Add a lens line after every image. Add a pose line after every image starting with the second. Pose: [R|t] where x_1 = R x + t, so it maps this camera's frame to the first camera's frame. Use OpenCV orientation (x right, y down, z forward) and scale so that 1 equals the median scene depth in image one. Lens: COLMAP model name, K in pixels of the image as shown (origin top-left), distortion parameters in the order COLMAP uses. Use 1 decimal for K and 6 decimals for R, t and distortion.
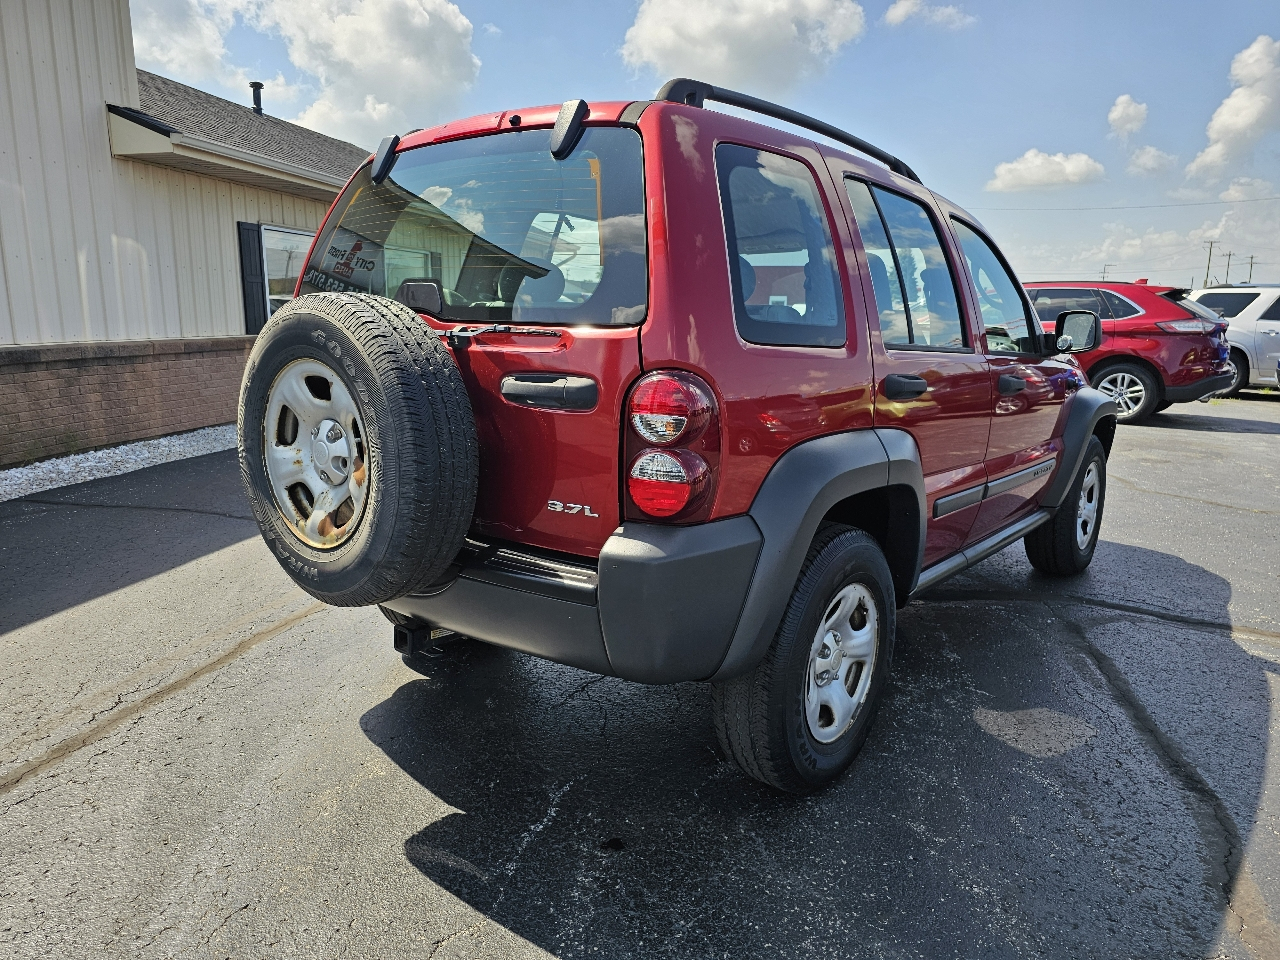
lens RADIAL K [[918.0, 0, 640.0], [0, 918.0, 480.0], [0, 0, 1]] dist [0.065126, -0.030809]
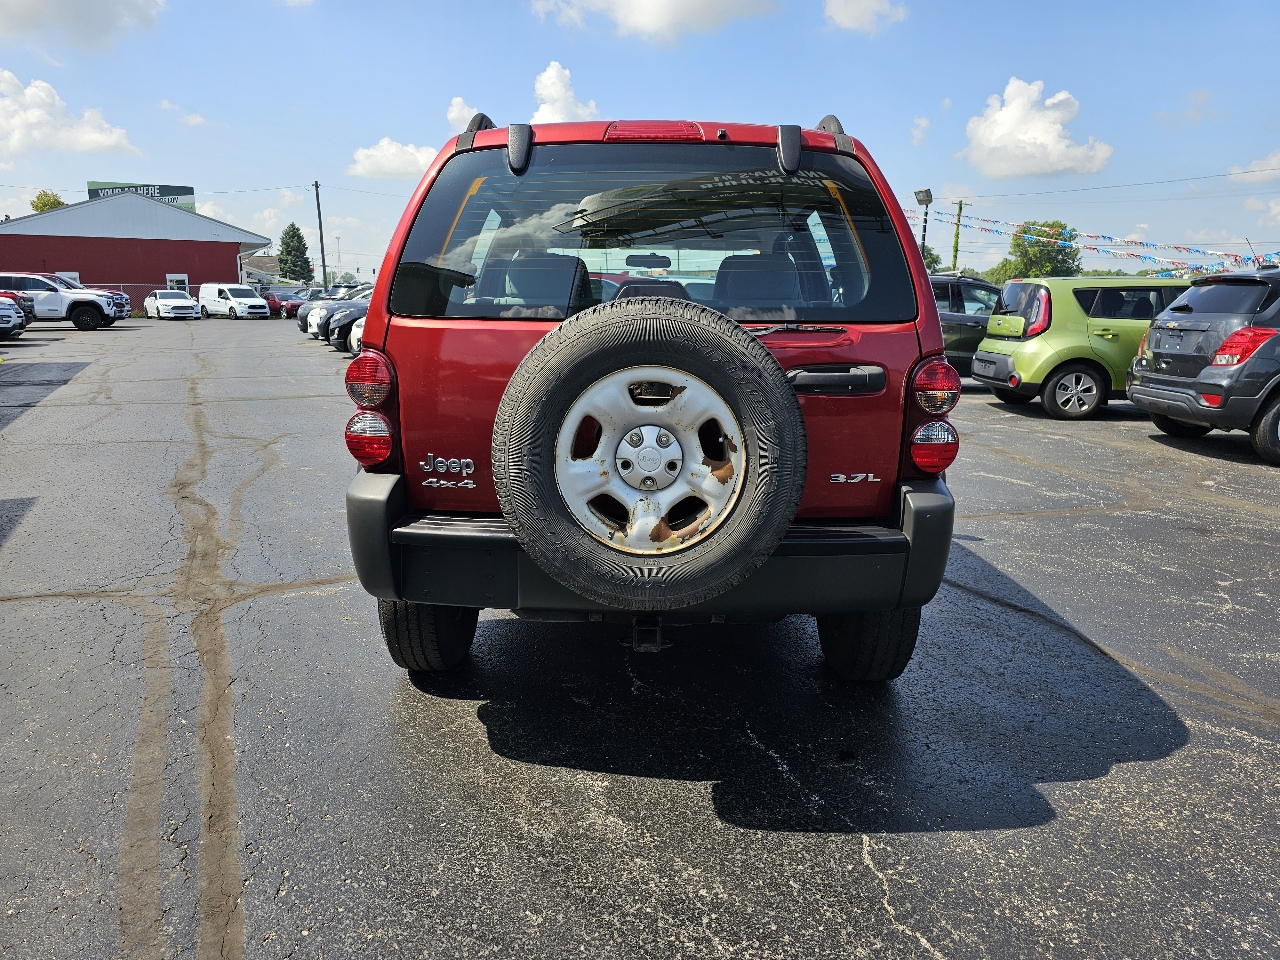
lens RADIAL K [[918.0, 0, 640.0], [0, 918.0, 480.0], [0, 0, 1]] dist [0.065126, -0.030809]
pose [[0.778599, -0.135200, 0.612784, -0.221912], [0.122805, 0.990461, 0.062491, -0.016224], [-0.615388, 0.026597, 0.787776, 0.052553]]
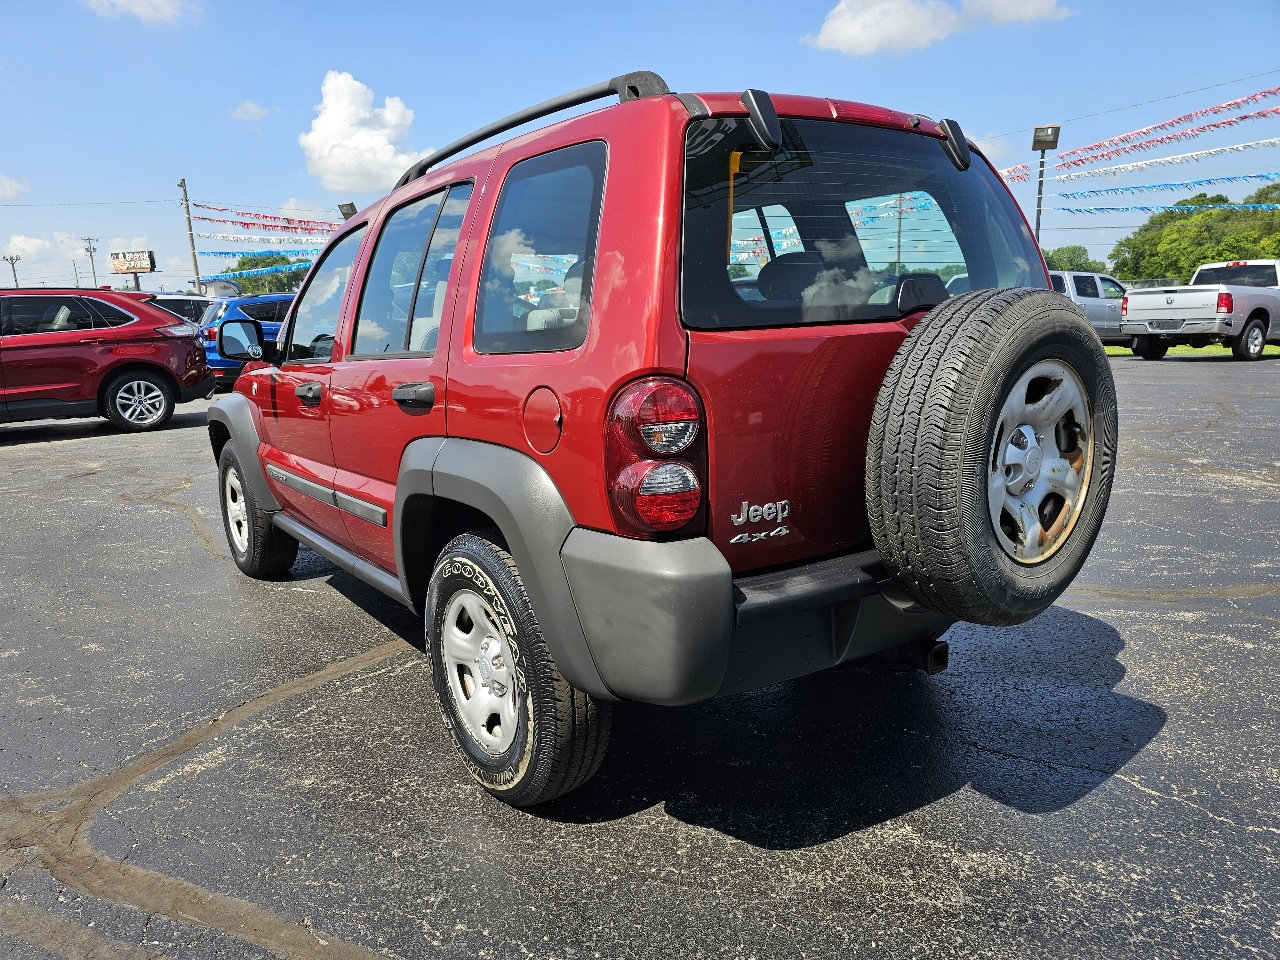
lens RADIAL K [[900.9, 0, 636.3], [0, 900.9, 477.0], [0, 0, 1]] dist [-0.001961, -0.007275]
pose [[0.223450, -0.213197, 0.951114, -0.300209], [0.218827, 0.961850, 0.164193, -0.057643], [-0.949834, 0.171441, 0.261578, 0.264245]]
